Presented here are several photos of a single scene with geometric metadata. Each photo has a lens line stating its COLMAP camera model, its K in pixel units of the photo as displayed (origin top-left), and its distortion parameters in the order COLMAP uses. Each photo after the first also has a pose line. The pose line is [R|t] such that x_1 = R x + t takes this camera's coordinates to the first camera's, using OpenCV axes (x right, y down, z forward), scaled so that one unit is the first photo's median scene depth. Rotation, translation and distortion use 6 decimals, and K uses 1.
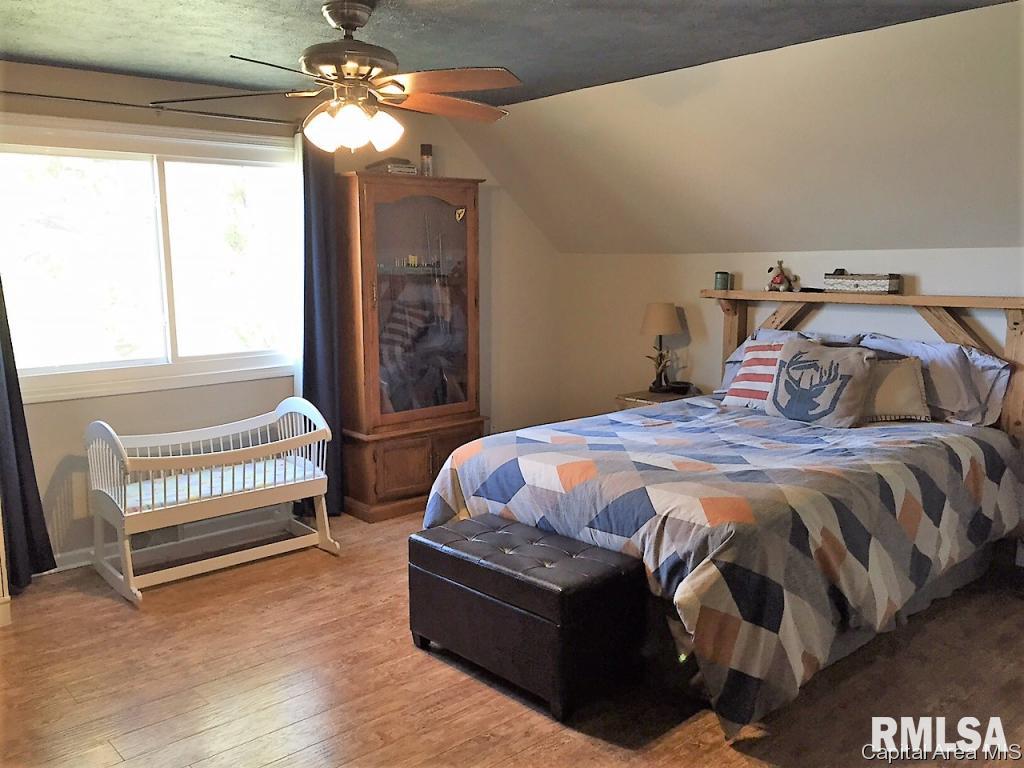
lens RADIAL K [[875.9, 0, 511.3], [0, 875.9, 389.9], [0, 0, 1]] dist [0.017047, -0.007363]
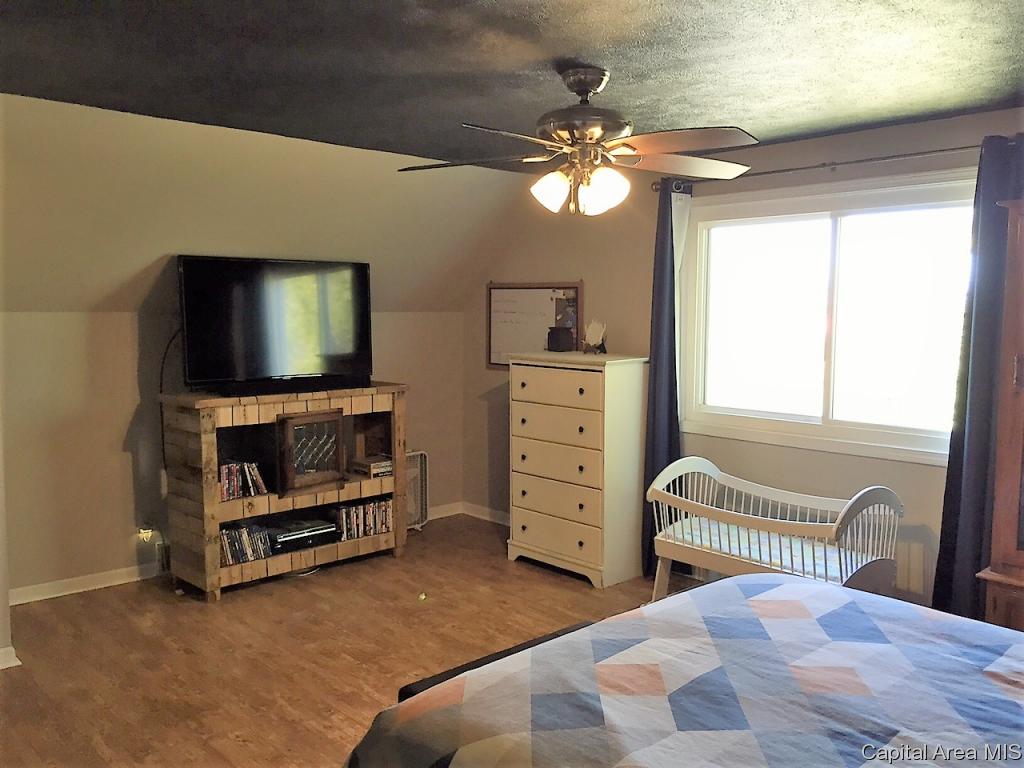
lens RADIAL K [[875.9, 0, 512.2], [0, 875.9, 379.4], [0, 0, 1]] dist [0.017047, -0.007363]
pose [[0.016050, 0.091493, -0.995676, 0.671490], [-0.158849, 0.983391, 0.087803, -0.130212], [0.987173, 0.156753, 0.030317, 0.747748]]
